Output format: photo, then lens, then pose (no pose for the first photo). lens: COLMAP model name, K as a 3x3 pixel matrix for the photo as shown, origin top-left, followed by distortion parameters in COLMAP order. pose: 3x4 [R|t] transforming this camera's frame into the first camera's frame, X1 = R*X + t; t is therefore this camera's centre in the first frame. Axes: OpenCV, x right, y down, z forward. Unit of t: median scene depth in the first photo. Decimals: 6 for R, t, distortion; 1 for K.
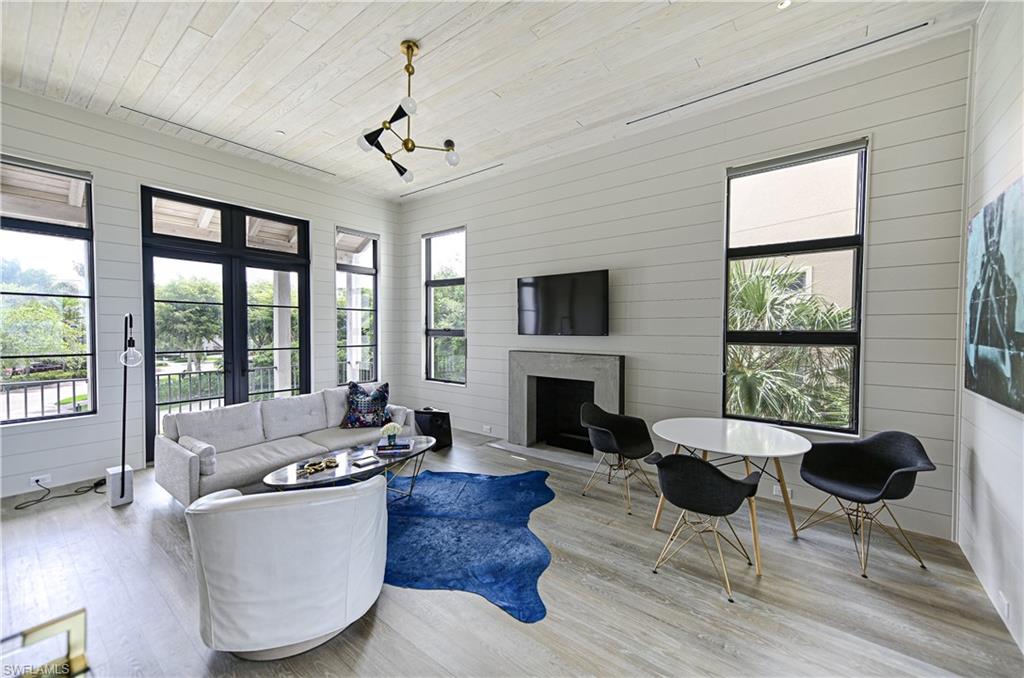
lens RADIAL K [[411.6, 0, 512.0], [0, 411.6, 339.0], [0, 0, 1]] dist [0.014967, -0.000135]
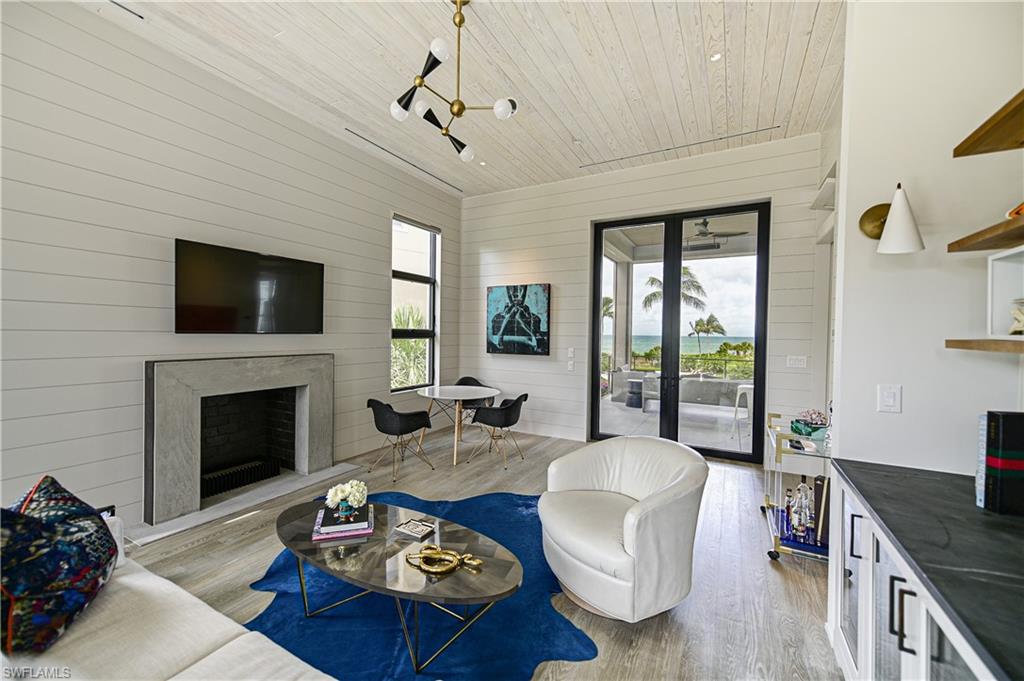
lens RADIAL K [[411.6, 0, 512.0], [0, 411.6, 340.5], [0, 0, 1]] dist [0.014967, -0.000135]
pose [[-0.187548, -0.026400, 0.981901, -0.791743], [0.008391, 0.999559, 0.028478, -0.016064], [-0.982220, 0.013580, -0.187244, 0.755635]]
